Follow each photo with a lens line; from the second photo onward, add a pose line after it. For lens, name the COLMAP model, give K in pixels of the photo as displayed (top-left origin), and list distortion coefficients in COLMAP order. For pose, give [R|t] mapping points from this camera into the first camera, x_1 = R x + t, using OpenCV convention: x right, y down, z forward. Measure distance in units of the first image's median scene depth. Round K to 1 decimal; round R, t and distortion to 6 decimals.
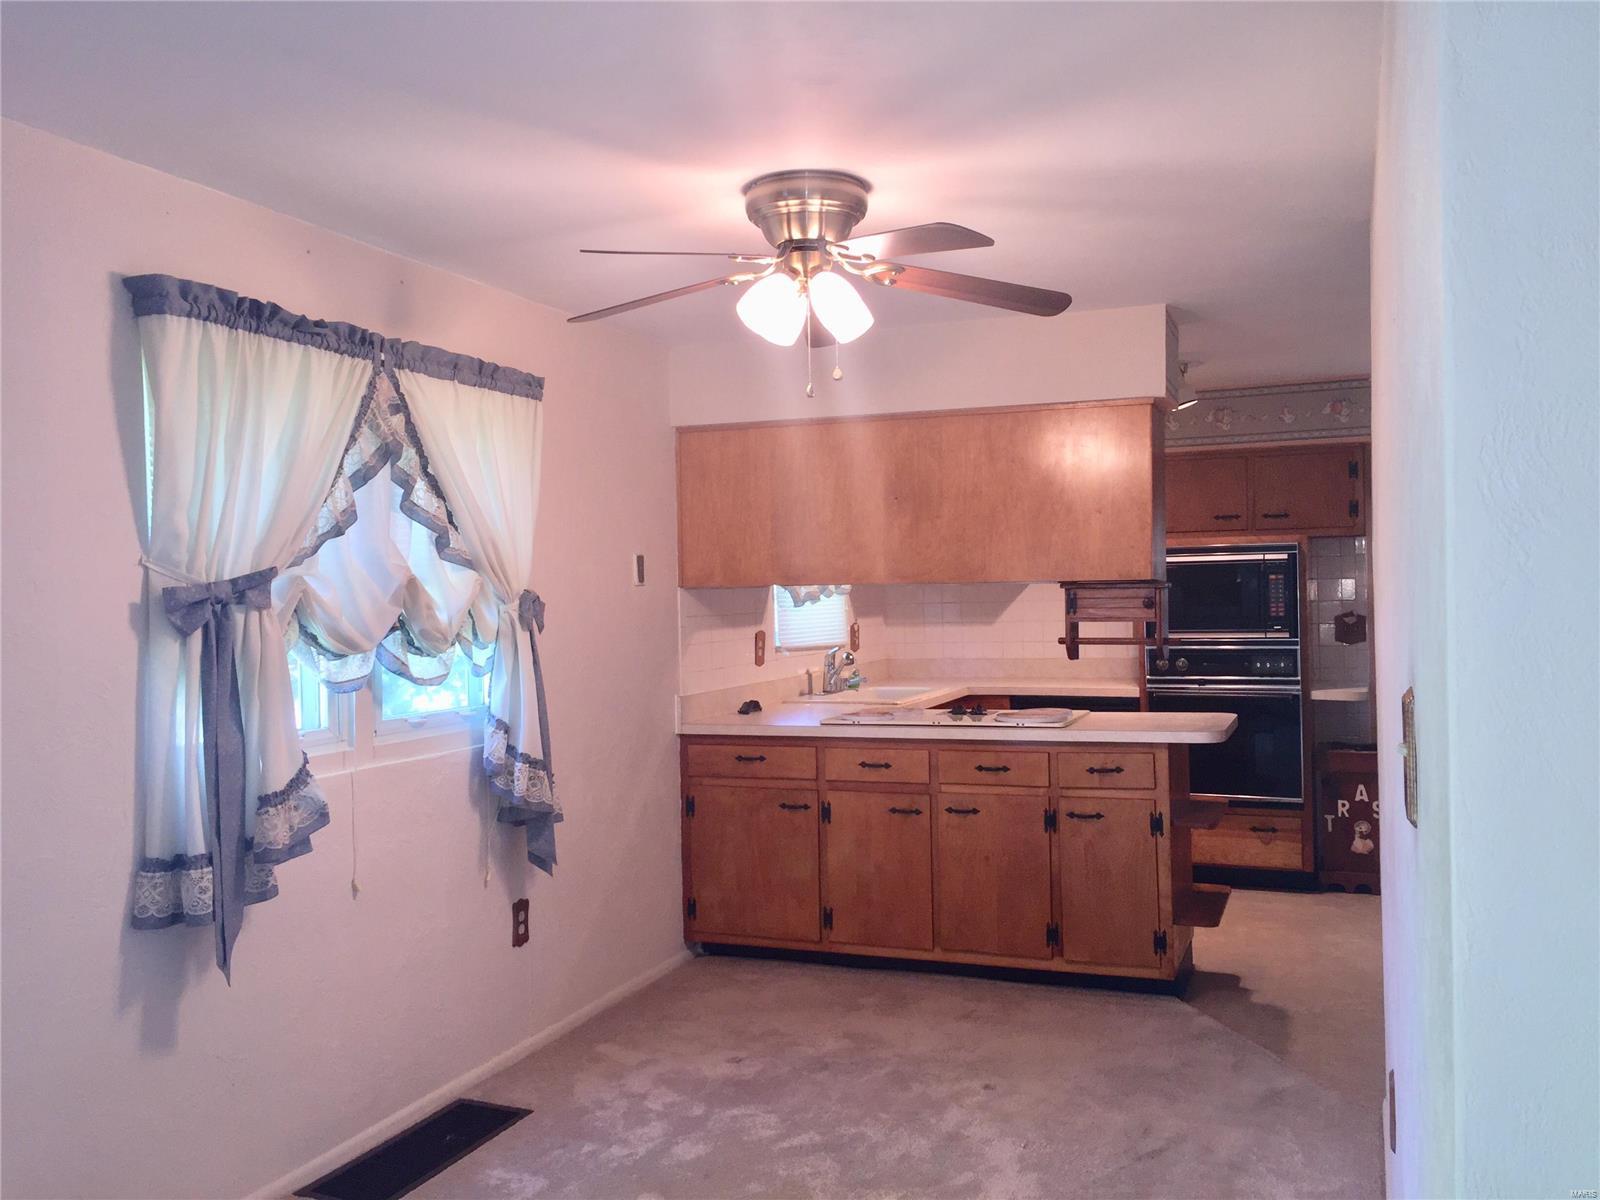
lens RADIAL K [[1358.4, 0, 800.0], [0, 1358.4, 600.0], [0, 0, 1]] dist [0.104720, -0.141332]
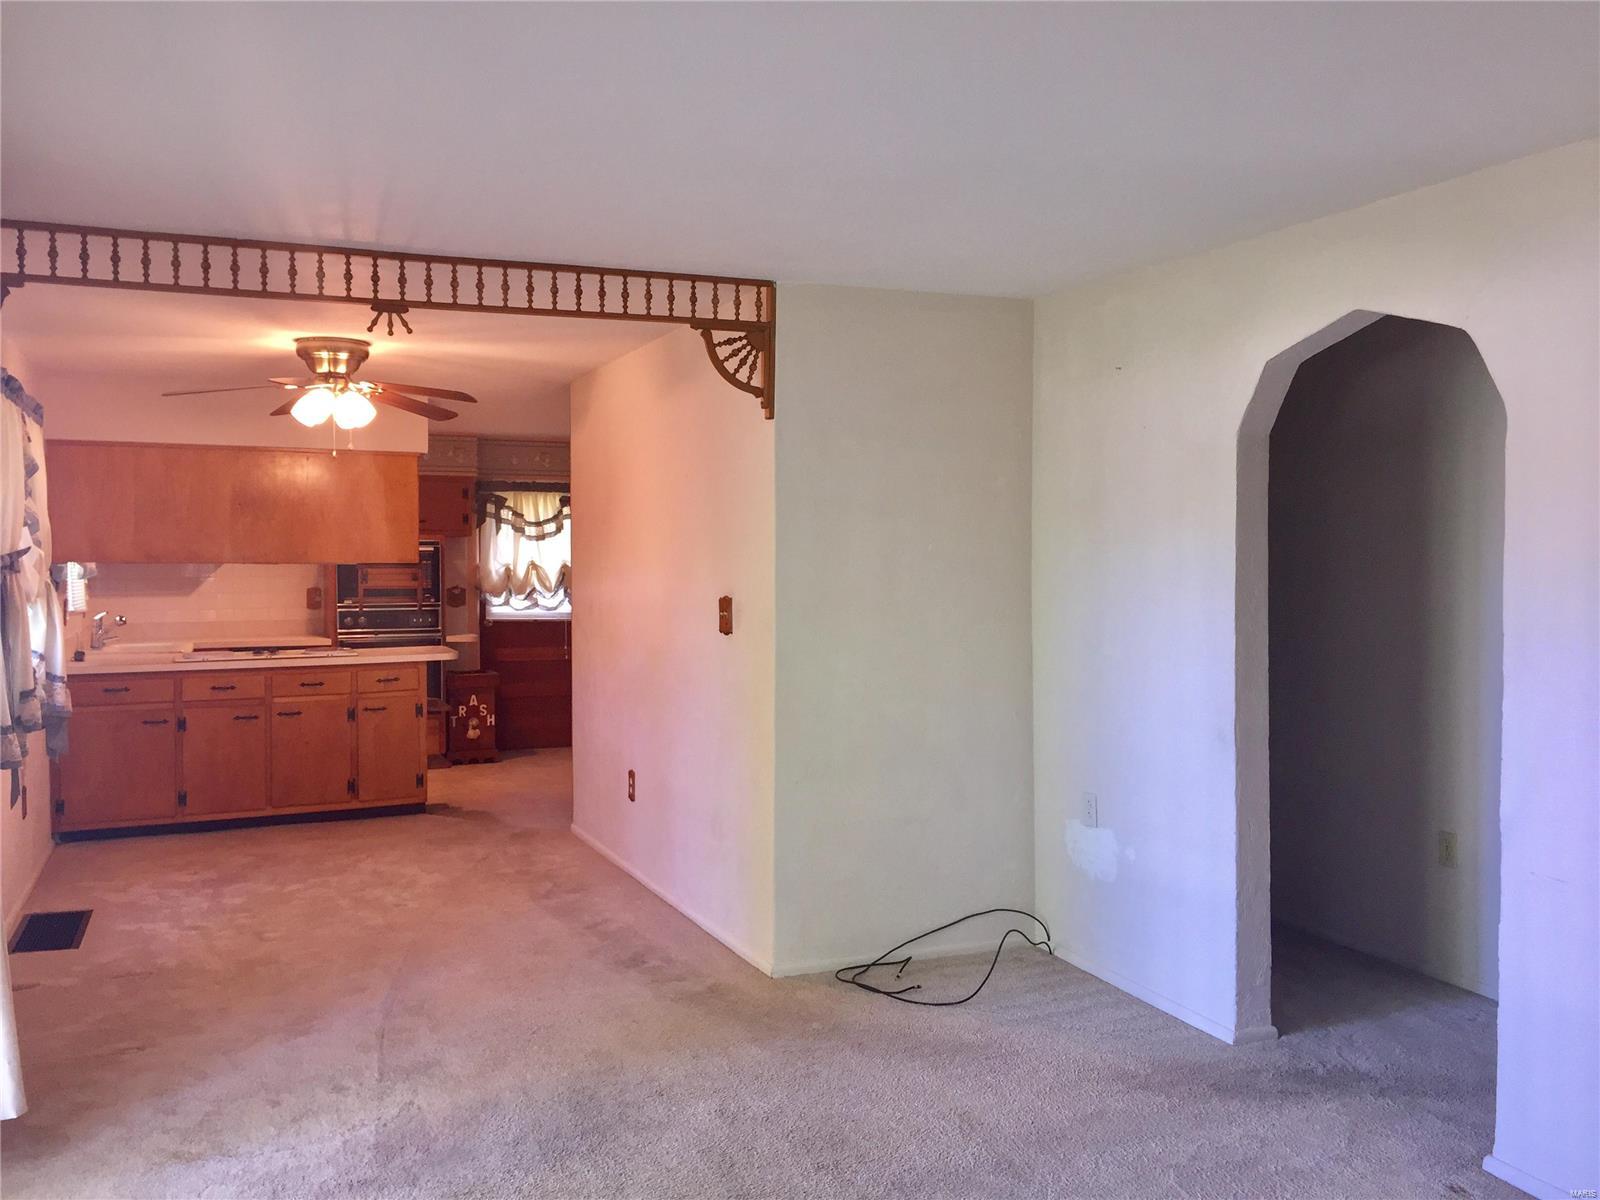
lens RADIAL K [[1358.4, 0, 800.0], [0, 1358.4, 600.0], [0, 0, 1]] dist [0.104720, -0.141332]
pose [[0.709925, -0.002435, 0.704273, -0.531497], [-0.005670, 0.999942, 0.009173, 0.010924], [-0.704254, -0.010505, 0.709870, -0.461045]]
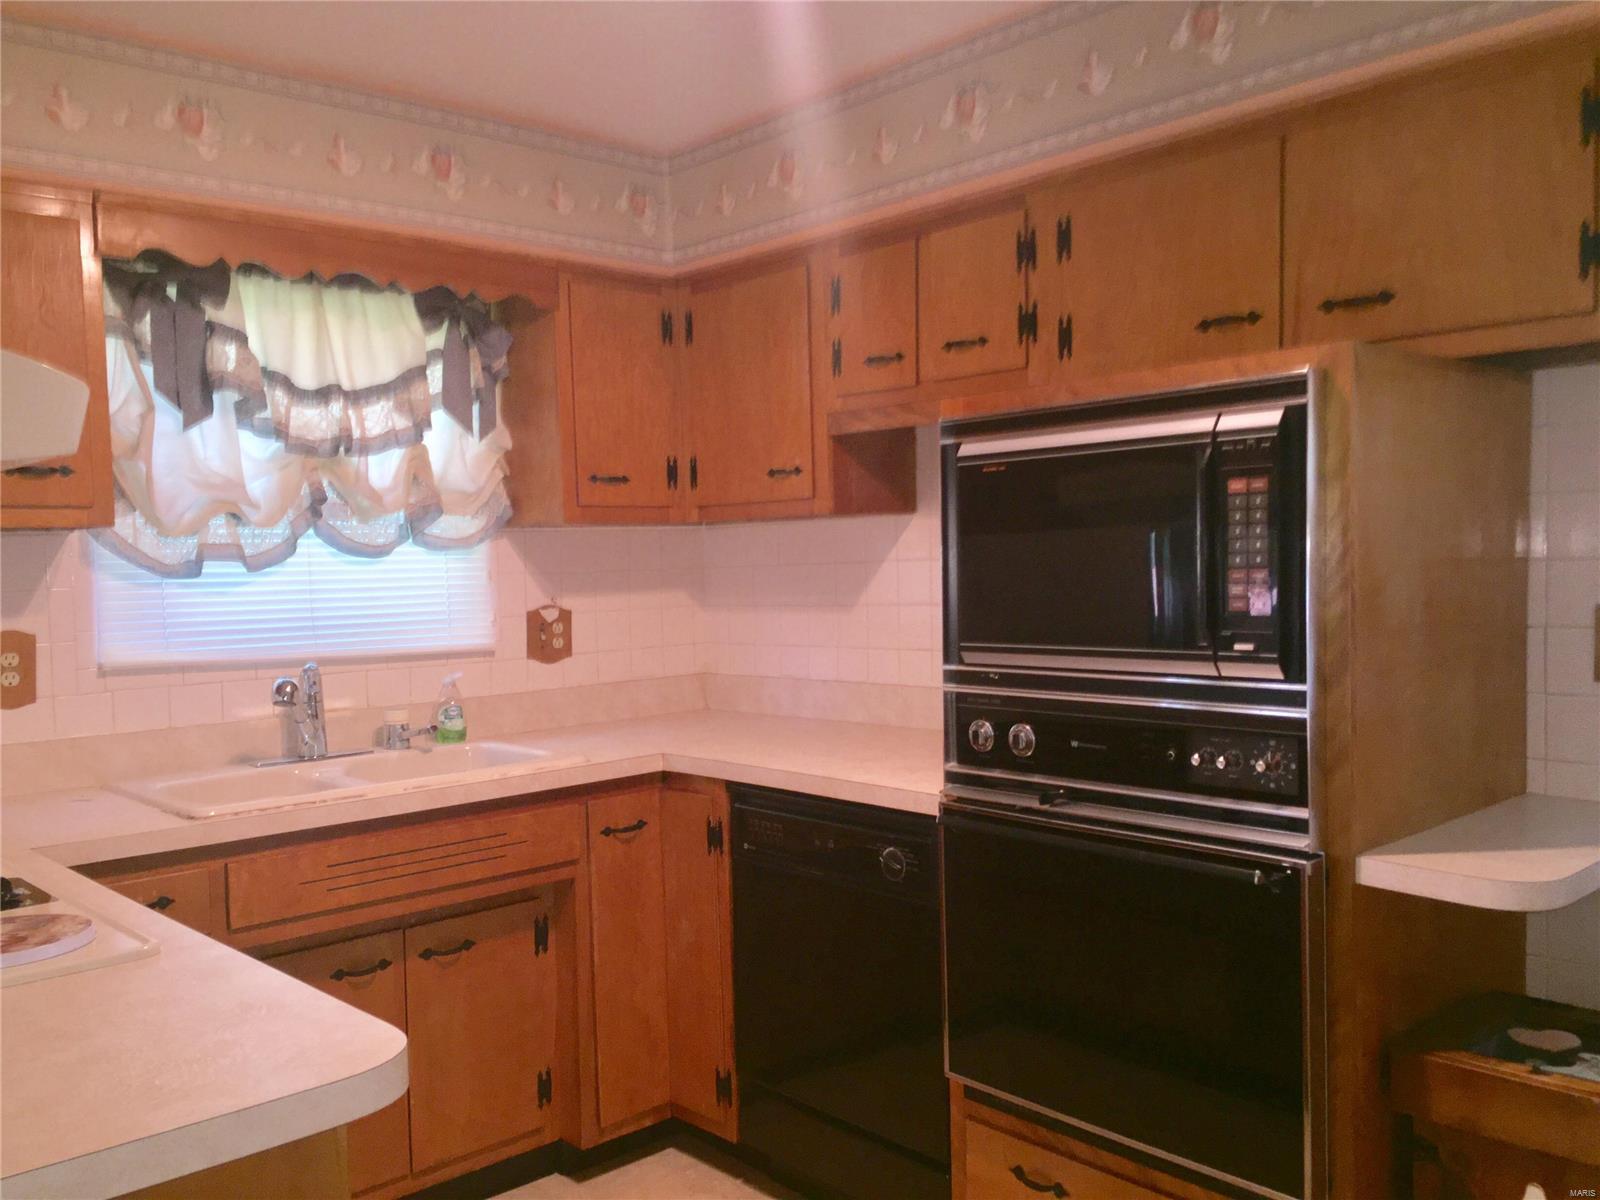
lens RADIAL K [[1358.4, 0, 800.0], [0, 1358.4, 600.0], [0, 0, 1]] dist [0.104720, -0.141332]
pose [[0.897982, 0.000510, -0.440032, 0.485866], [0.018699, 0.999052, 0.039318, -0.006030], [0.439635, -0.043535, 0.897121, 0.829753]]
